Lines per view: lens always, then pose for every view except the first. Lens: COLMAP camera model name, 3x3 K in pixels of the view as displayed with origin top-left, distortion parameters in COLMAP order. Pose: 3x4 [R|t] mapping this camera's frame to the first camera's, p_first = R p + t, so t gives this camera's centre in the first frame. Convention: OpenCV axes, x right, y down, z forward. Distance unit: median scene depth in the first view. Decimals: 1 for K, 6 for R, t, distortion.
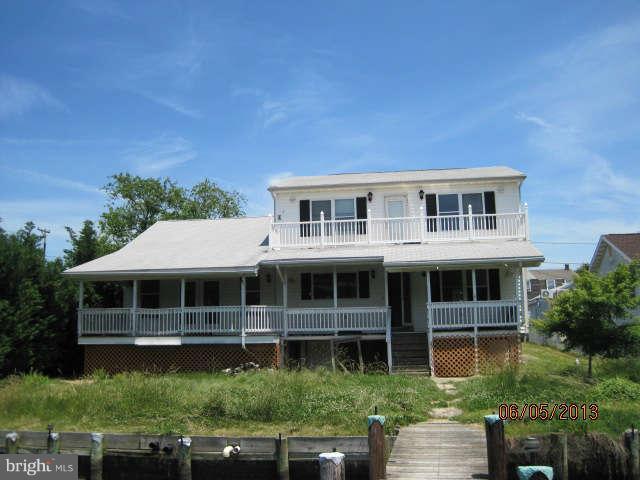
lens RADIAL K [[674.2, 0, 320.0], [0, 674.2, 240.0], [0, 0, 1]] dist [-0.124823, 0.002659]
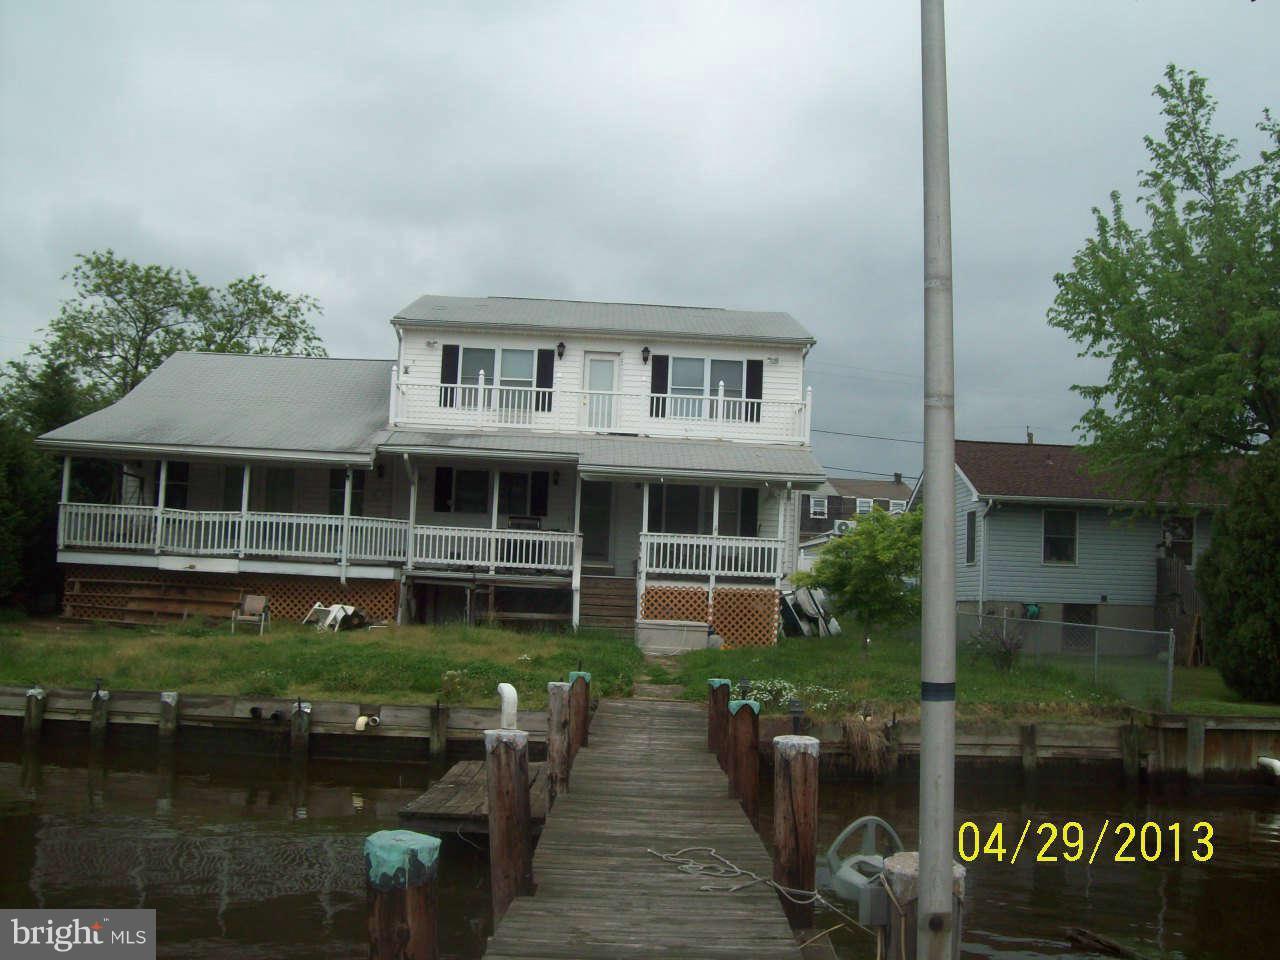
lens RADIAL K [[1297.0, 0, 640.0], [0, 1297.0, 480.0], [0, 0, 1]] dist [-0.000481, -0.002574]
pose [[0.983959, 0.077322, 0.160768, -0.040792], [-0.087510, 0.994515, 0.057280, -0.025089], [-0.155458, -0.070430, 0.985329, -0.198358]]
